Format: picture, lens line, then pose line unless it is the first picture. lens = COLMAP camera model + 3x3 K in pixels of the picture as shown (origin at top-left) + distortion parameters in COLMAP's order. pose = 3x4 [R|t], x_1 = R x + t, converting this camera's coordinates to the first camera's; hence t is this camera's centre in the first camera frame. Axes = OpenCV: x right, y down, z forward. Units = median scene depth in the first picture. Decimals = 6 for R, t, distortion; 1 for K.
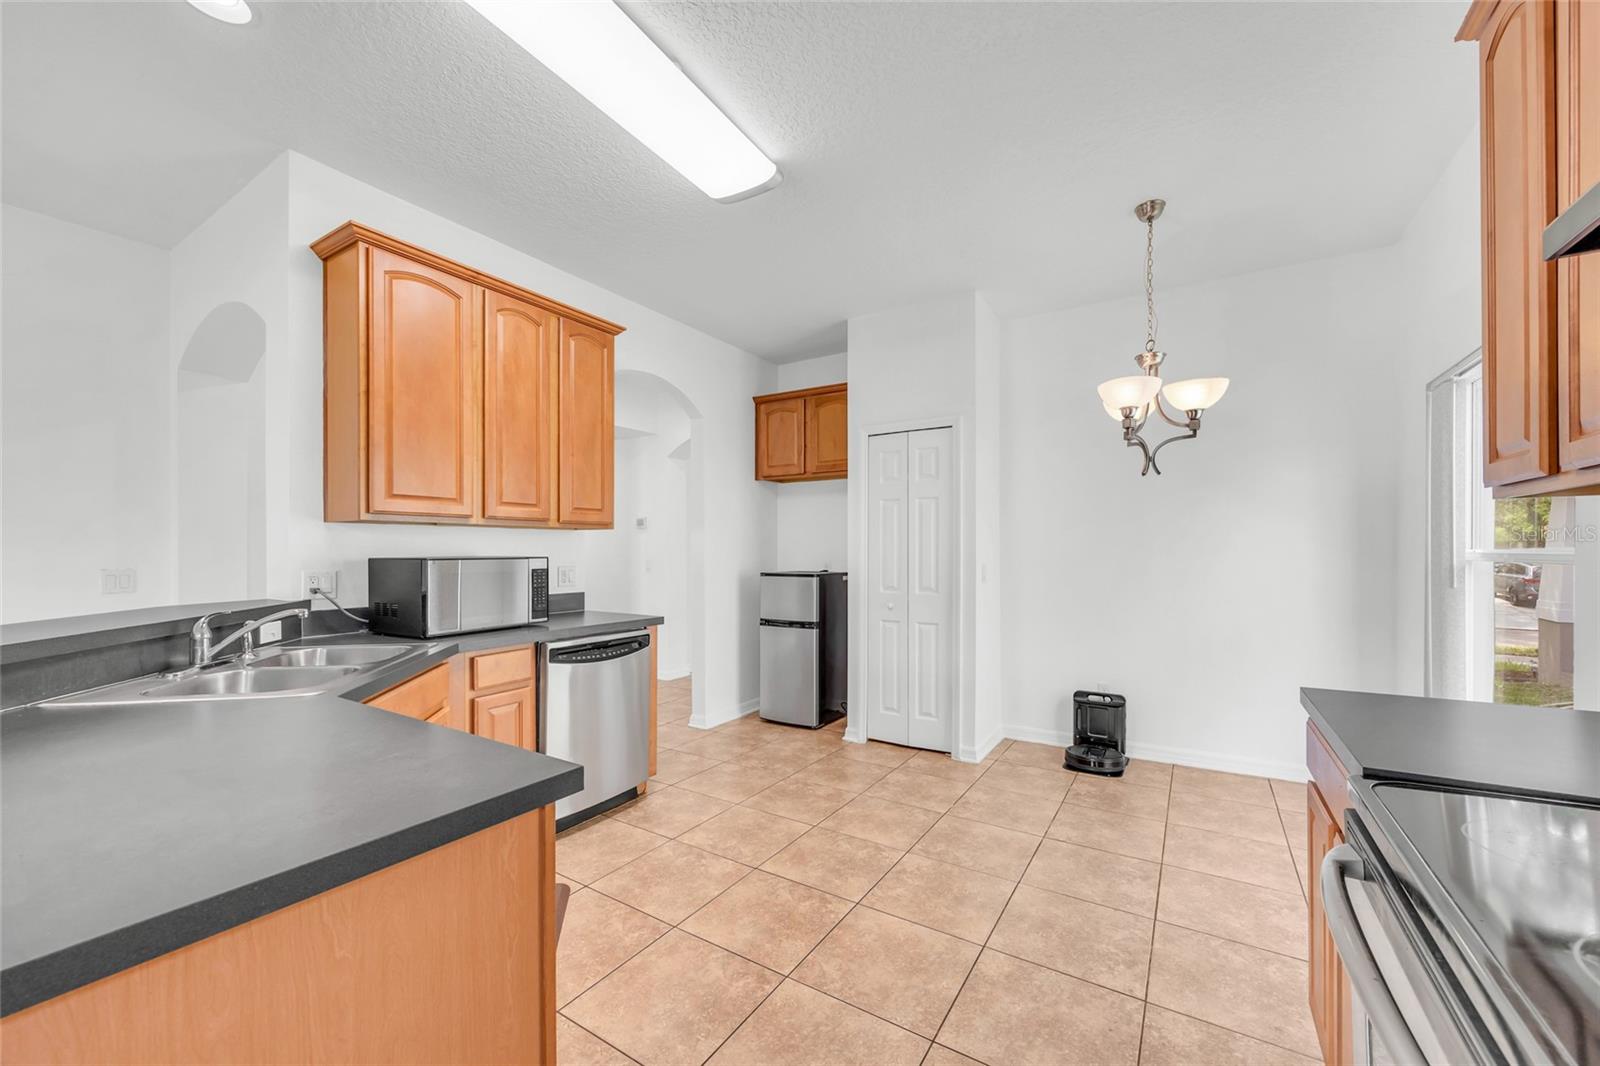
lens RADIAL K [[618.0, 0, 801.4], [0, 618.0, 547.3], [0, 0, 1]] dist [-0.000530, 0.000002]
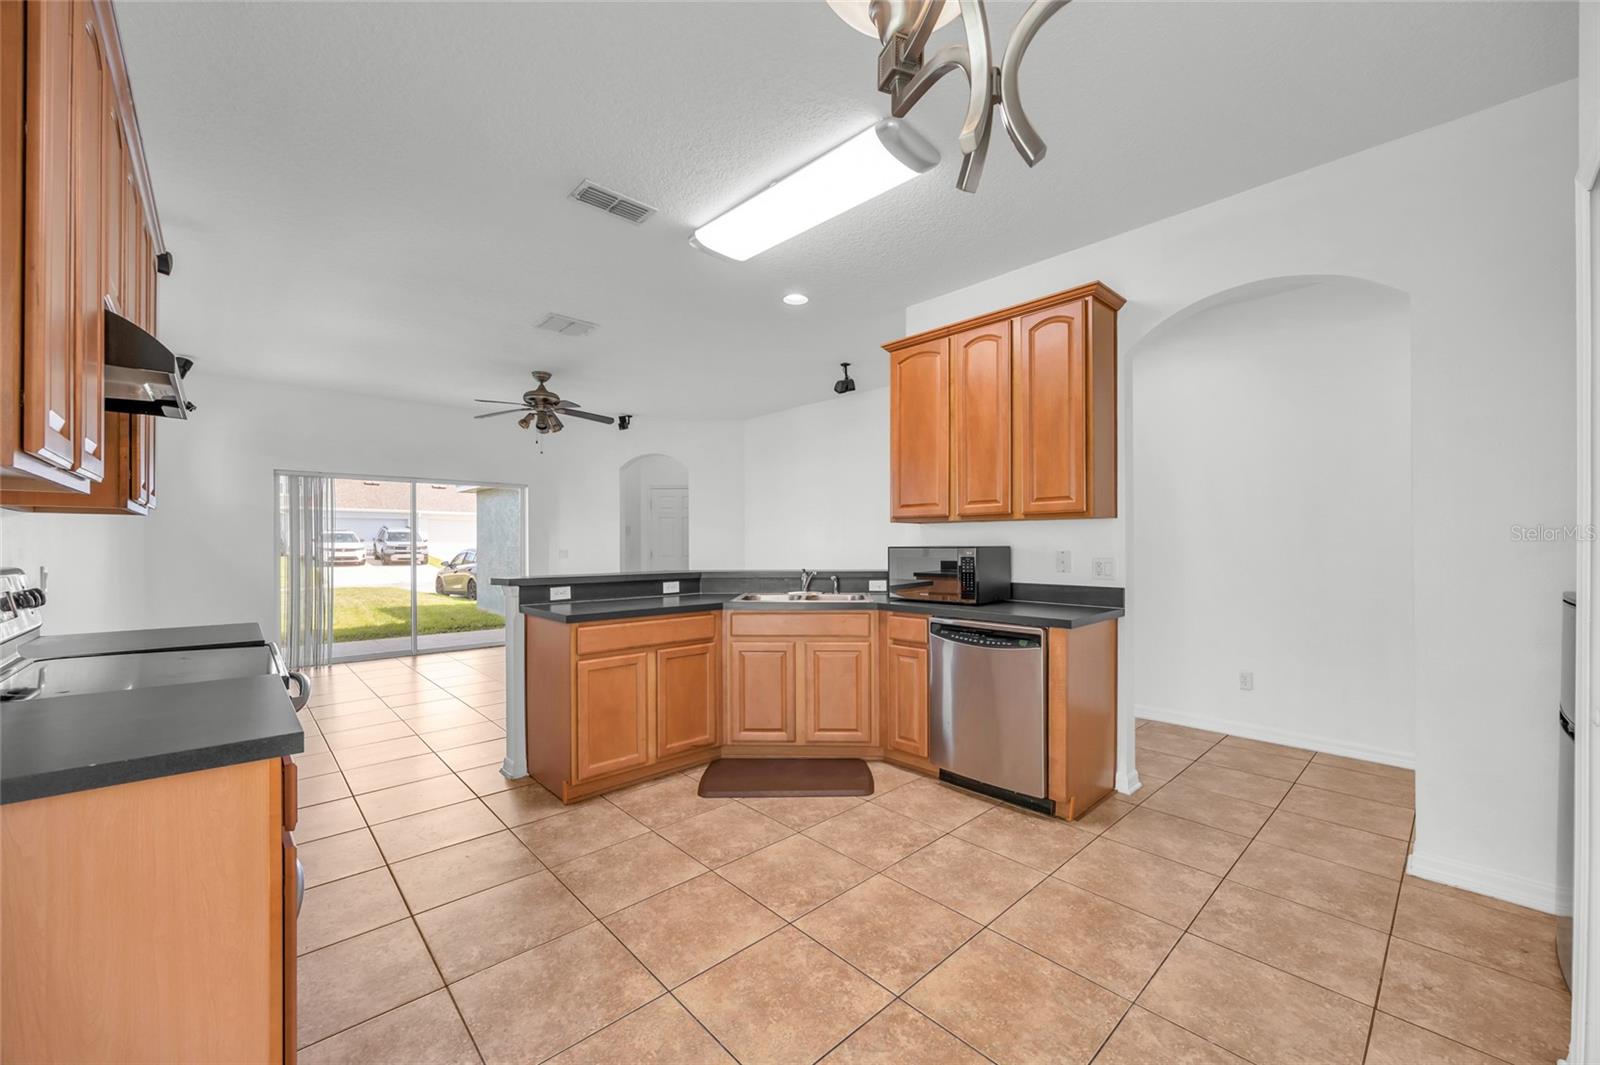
lens RADIAL K [[614.3, 0, 805.4], [0, 614.3, 537.1], [0, 0, 1]] dist [-0.000322, -0.000213]
pose [[-0.246851, -0.007360, -0.969026, 0.979000], [0.008533, 0.999916, -0.009768, 0.008412], [0.969016, -0.010680, -0.246767, 1.255719]]
